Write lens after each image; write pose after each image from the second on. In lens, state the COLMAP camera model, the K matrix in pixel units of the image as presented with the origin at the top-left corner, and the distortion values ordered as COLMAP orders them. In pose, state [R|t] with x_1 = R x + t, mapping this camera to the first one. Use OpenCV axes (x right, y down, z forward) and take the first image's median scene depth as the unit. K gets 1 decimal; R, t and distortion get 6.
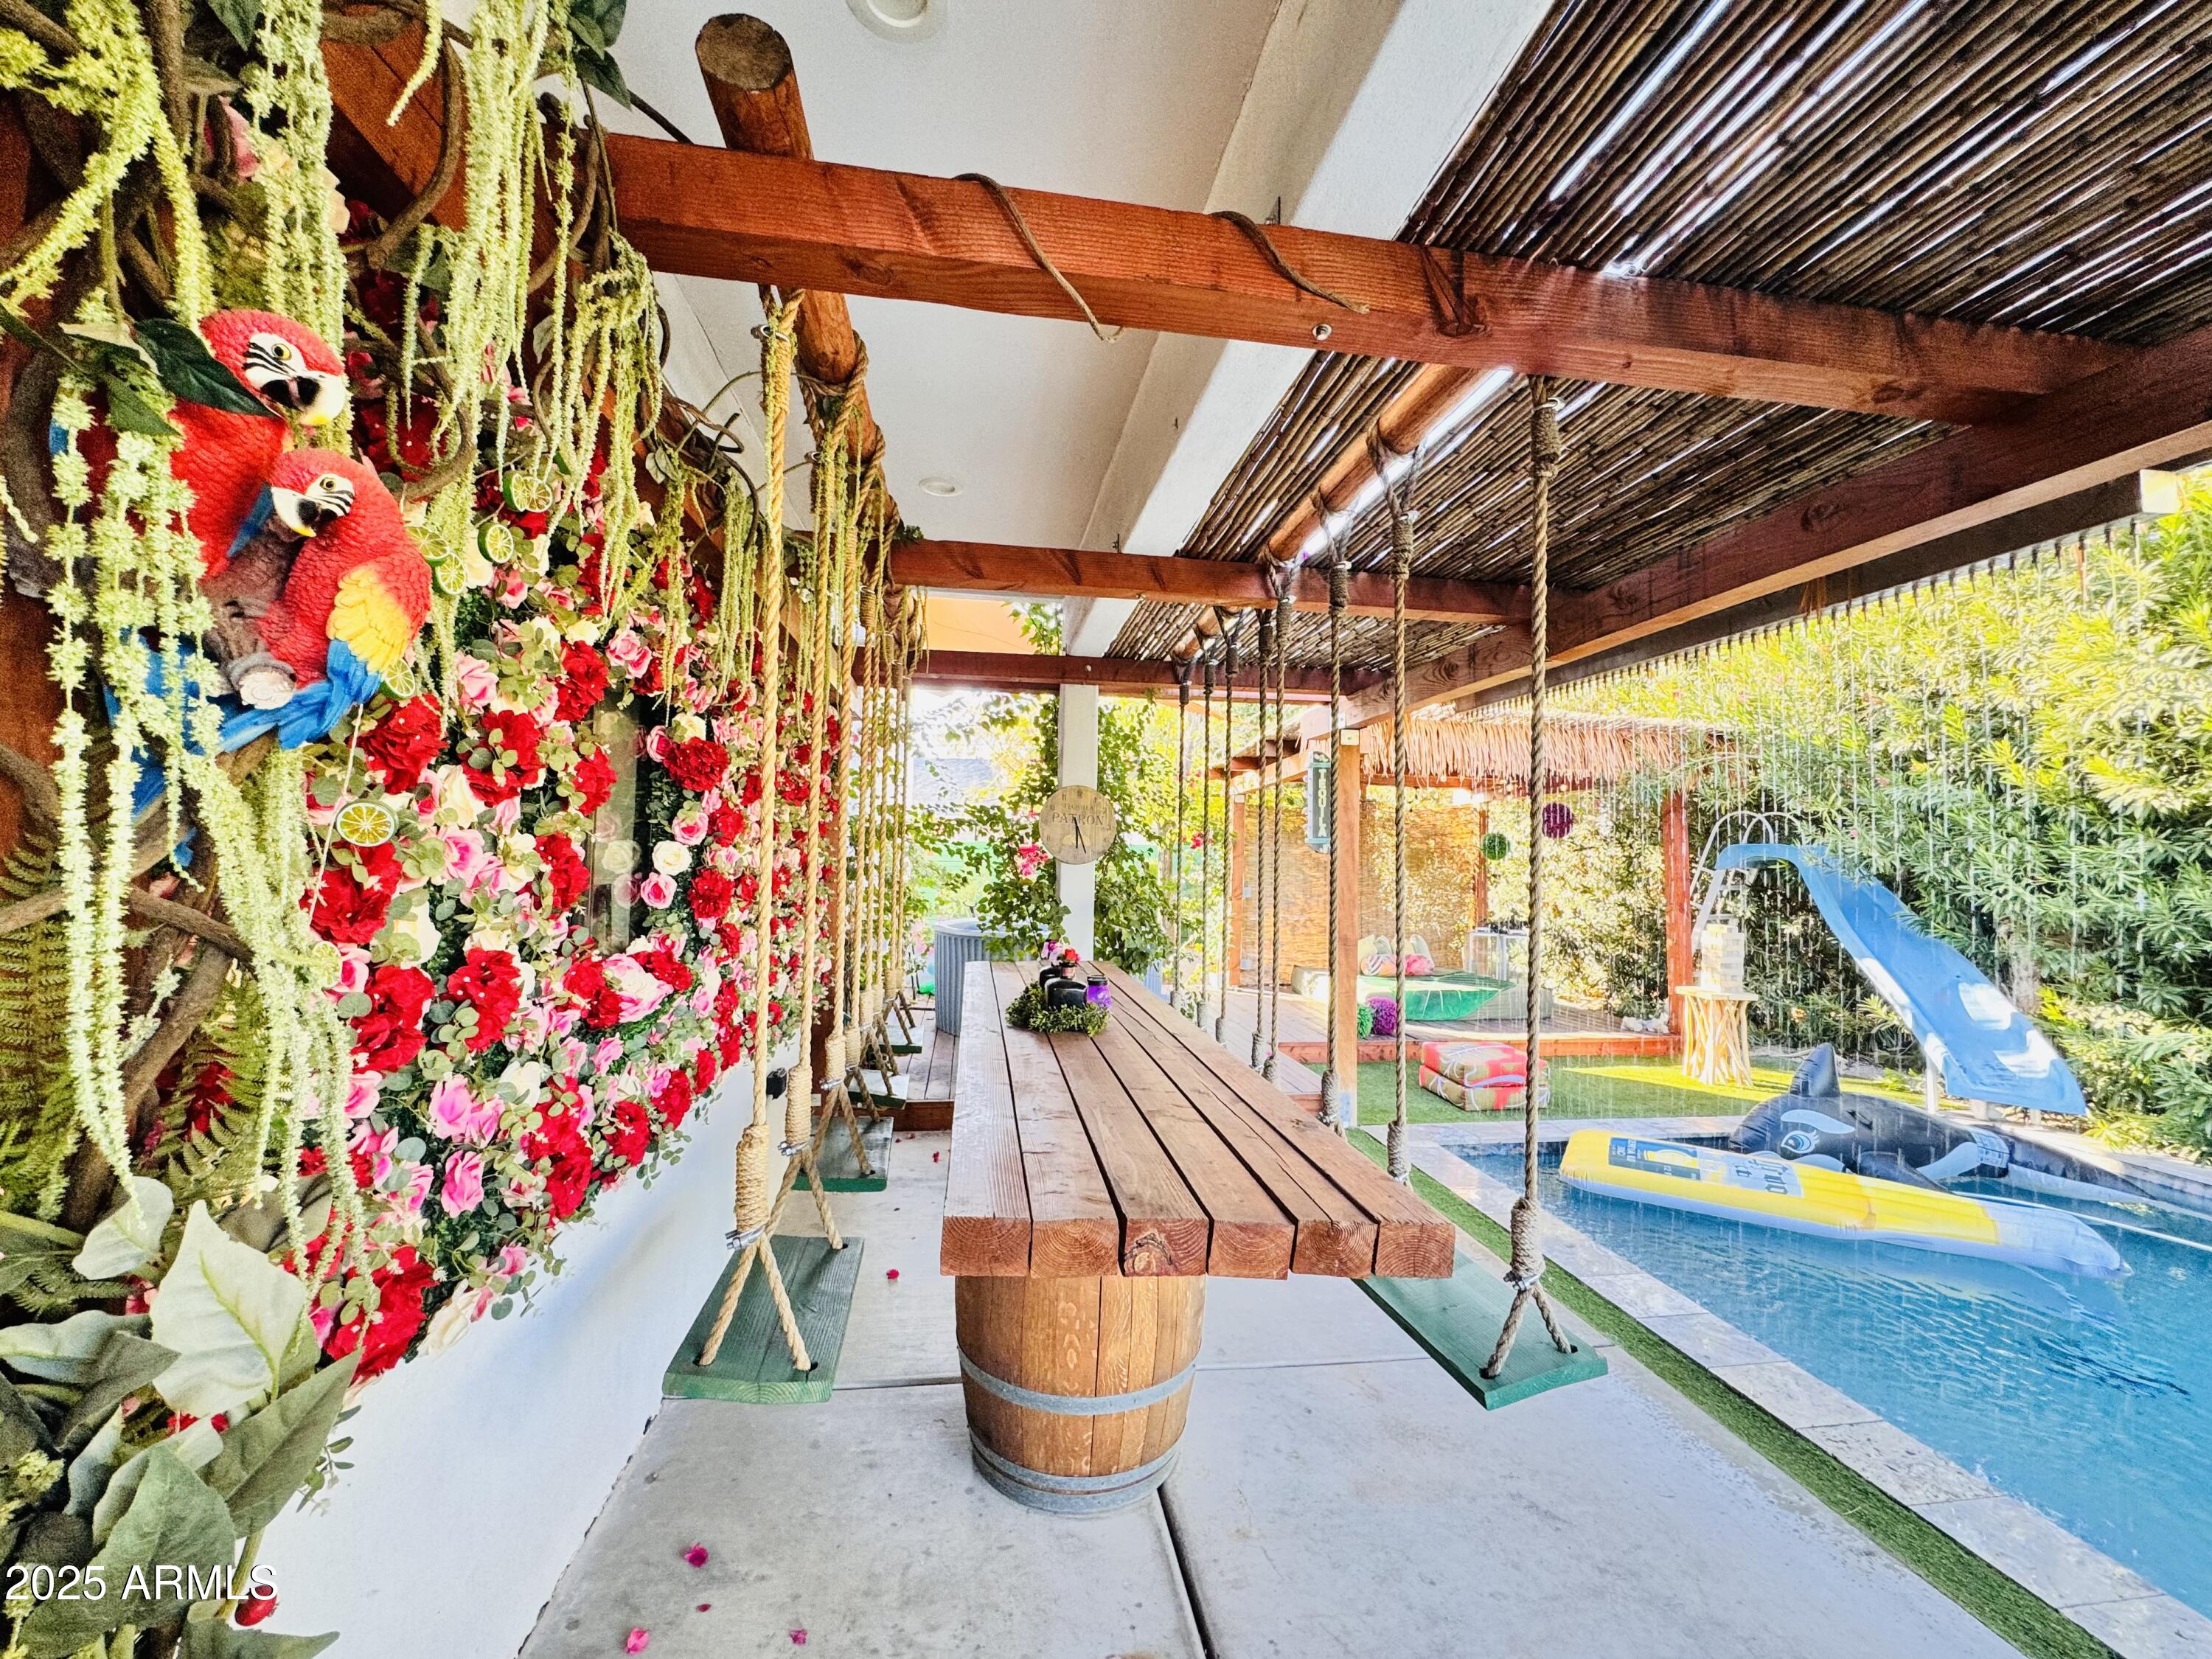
lens RADIAL K [[894.7, 0, 1106.0], [0, 894.7, 829.5], [0, 0, 1]] dist [0.001849, 0.000174]
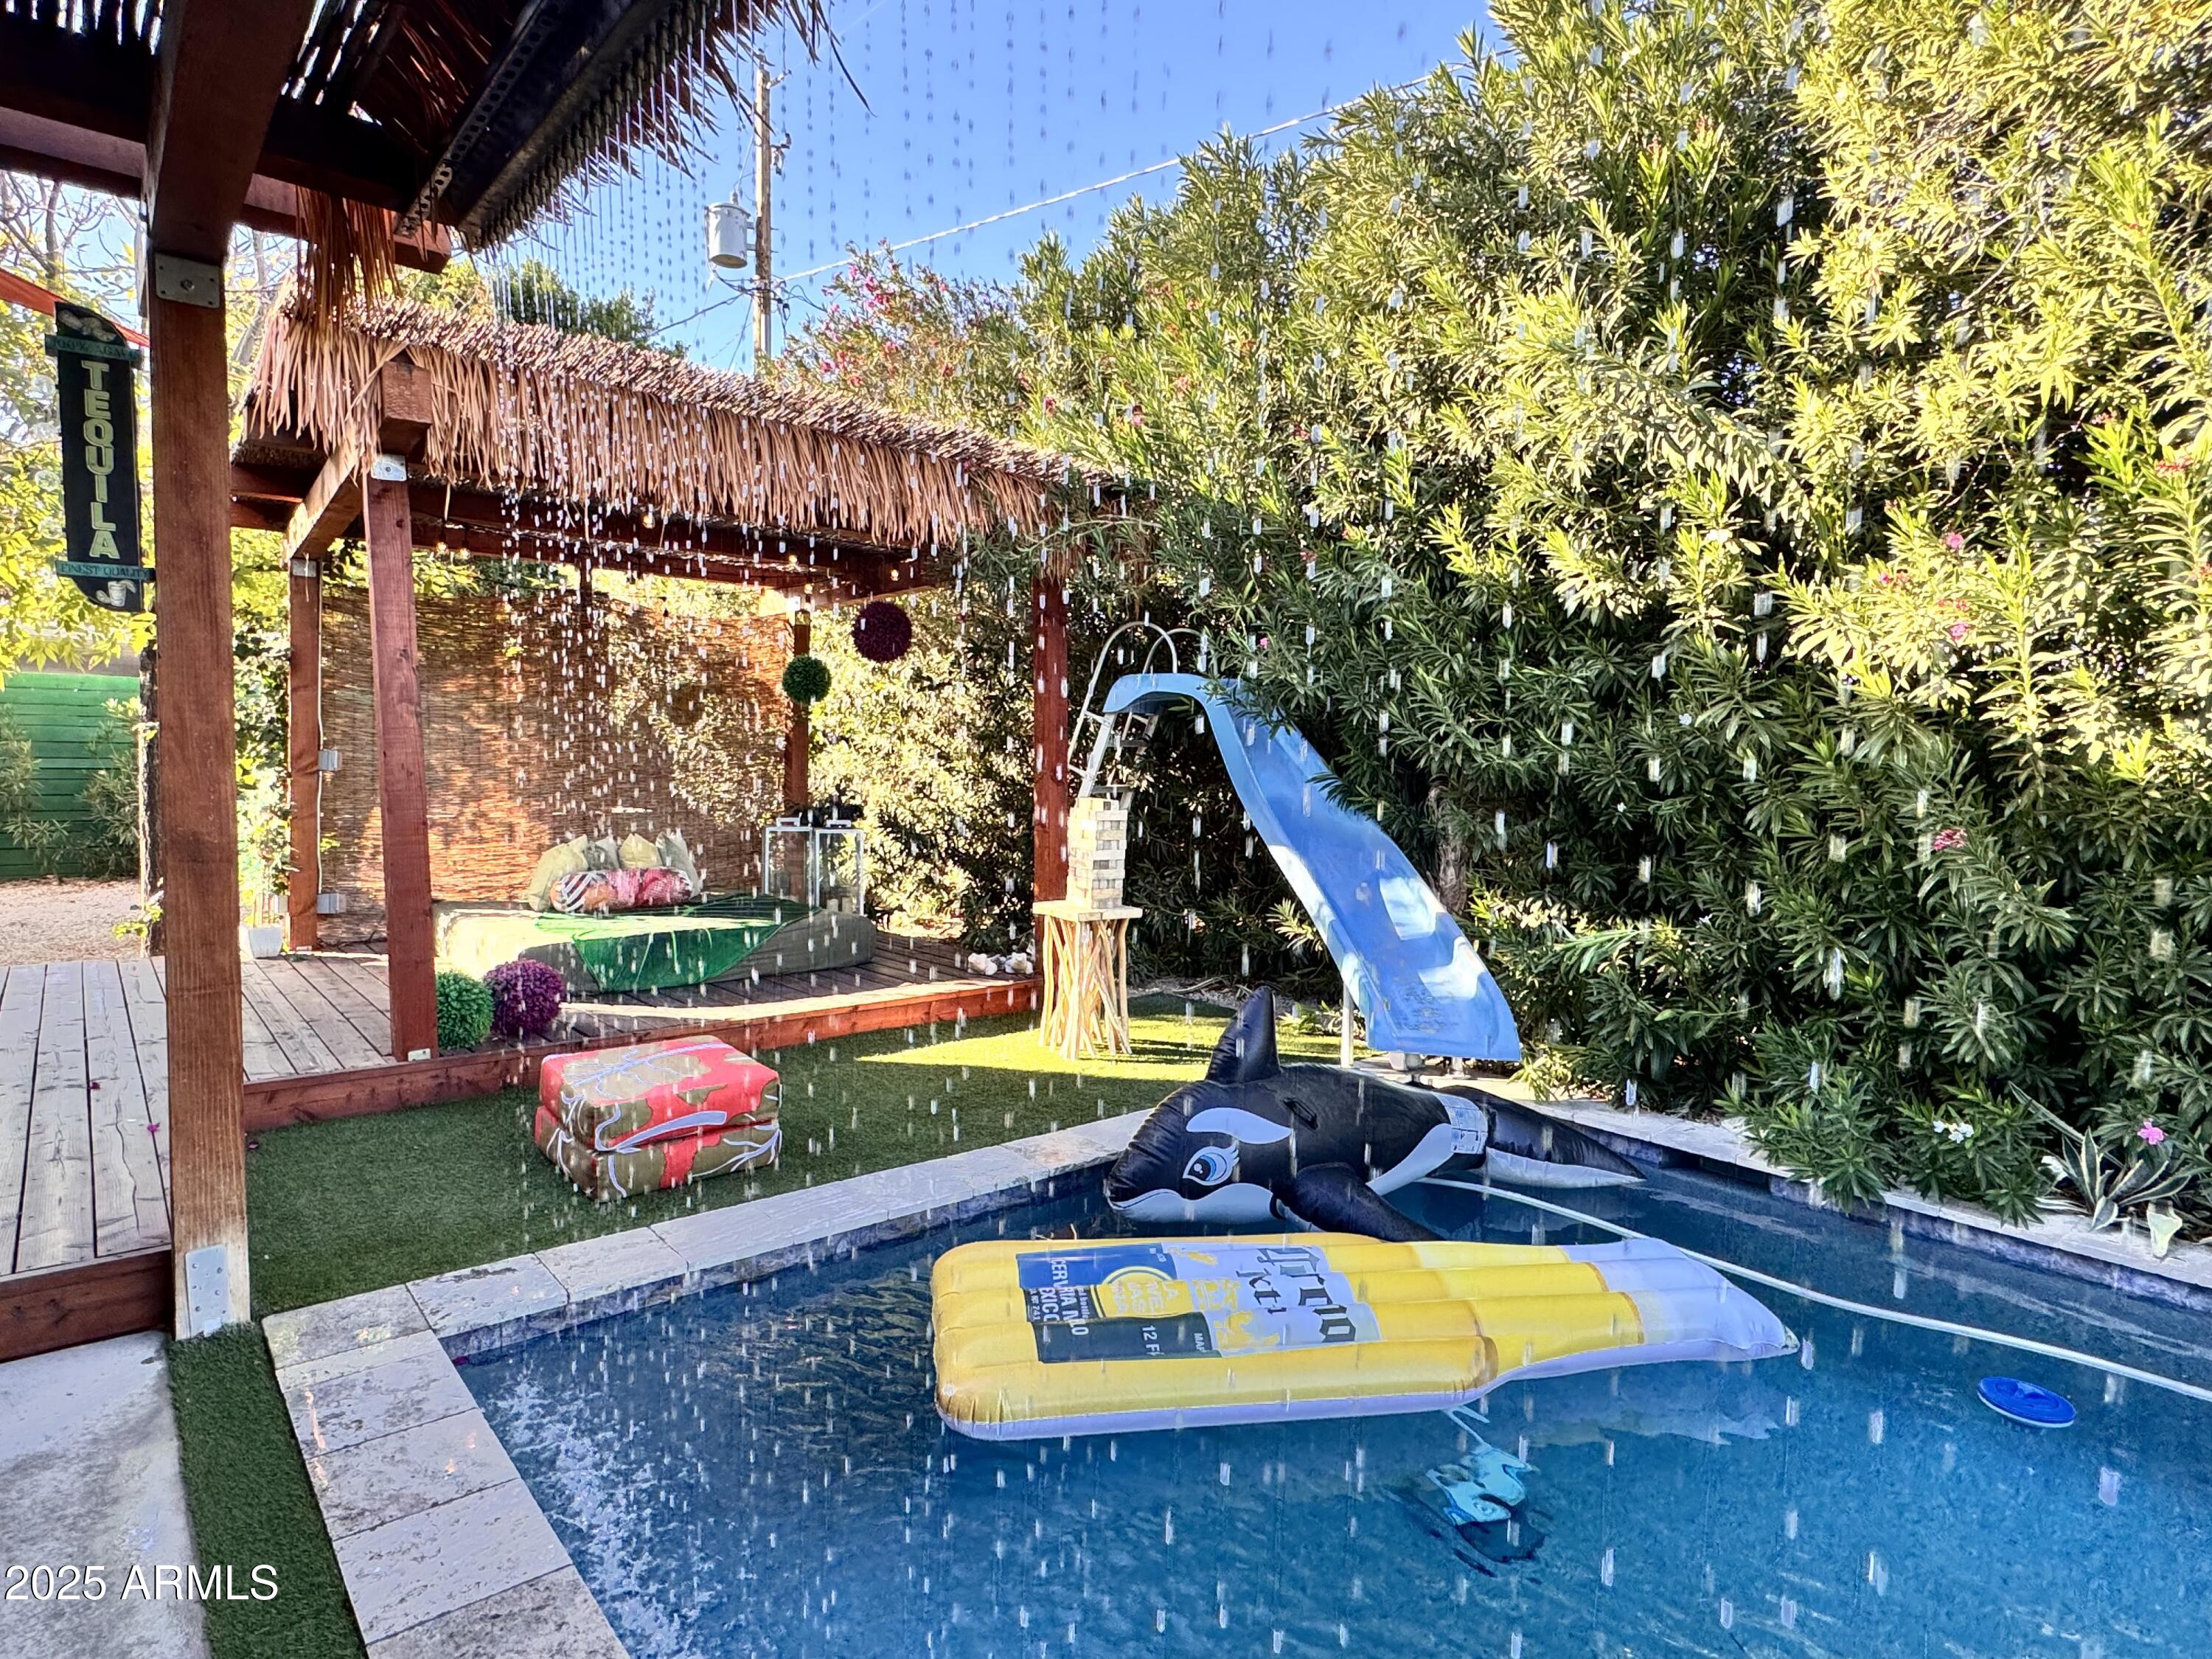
lens RADIAL K [[1222.3, 0, 1106.0], [0, 1222.3, 829.5], [0, 0, 1]] dist [-0.003872, -0.000936]
pose [[0.847141, -0.035050, 0.530211, 0.351694], [-0.023563, 0.994363, 0.103379, 0.058524], [-0.530846, -0.100070, 0.841539, 0.417211]]
